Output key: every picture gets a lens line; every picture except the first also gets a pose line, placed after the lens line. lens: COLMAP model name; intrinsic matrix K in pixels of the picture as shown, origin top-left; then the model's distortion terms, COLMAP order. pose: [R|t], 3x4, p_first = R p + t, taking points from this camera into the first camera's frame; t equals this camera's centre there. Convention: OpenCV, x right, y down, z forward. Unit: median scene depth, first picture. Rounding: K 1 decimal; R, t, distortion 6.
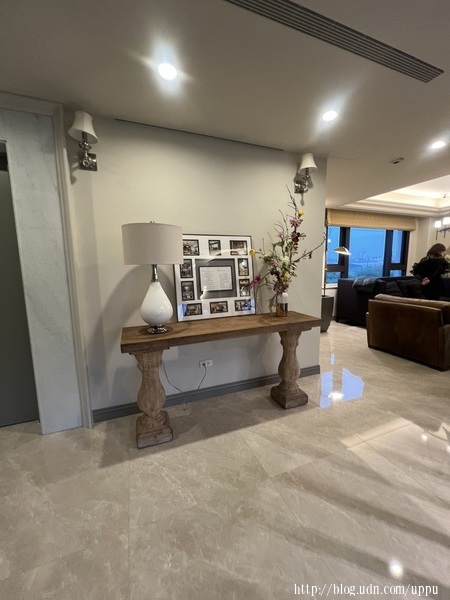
lens RADIAL K [[242.1, 0, 226.6], [0, 242.1, 301.7], [0, 0, 1]] dist [-0.002171, 0.000331]
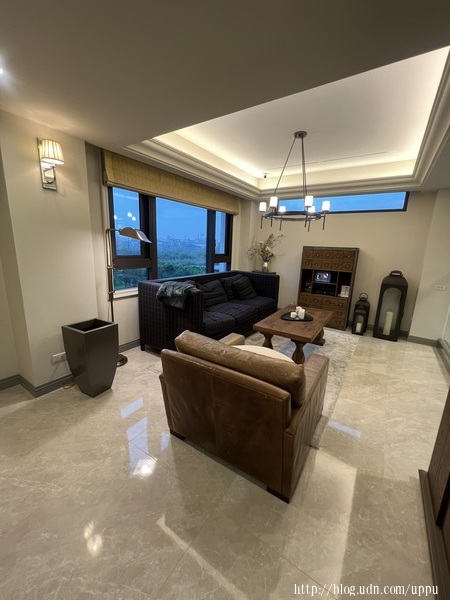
lens RADIAL K [[246.2, 0, 224.7], [0, 246.2, 299.9], [0, 0, 1]] dist [0.002431, -0.000560]
pose [[0.825968, -0.076719, 0.558473, 0.274866], [0.034931, 0.995758, 0.085128, -0.086006], [-0.562634, -0.050805, 0.825143, 0.349896]]
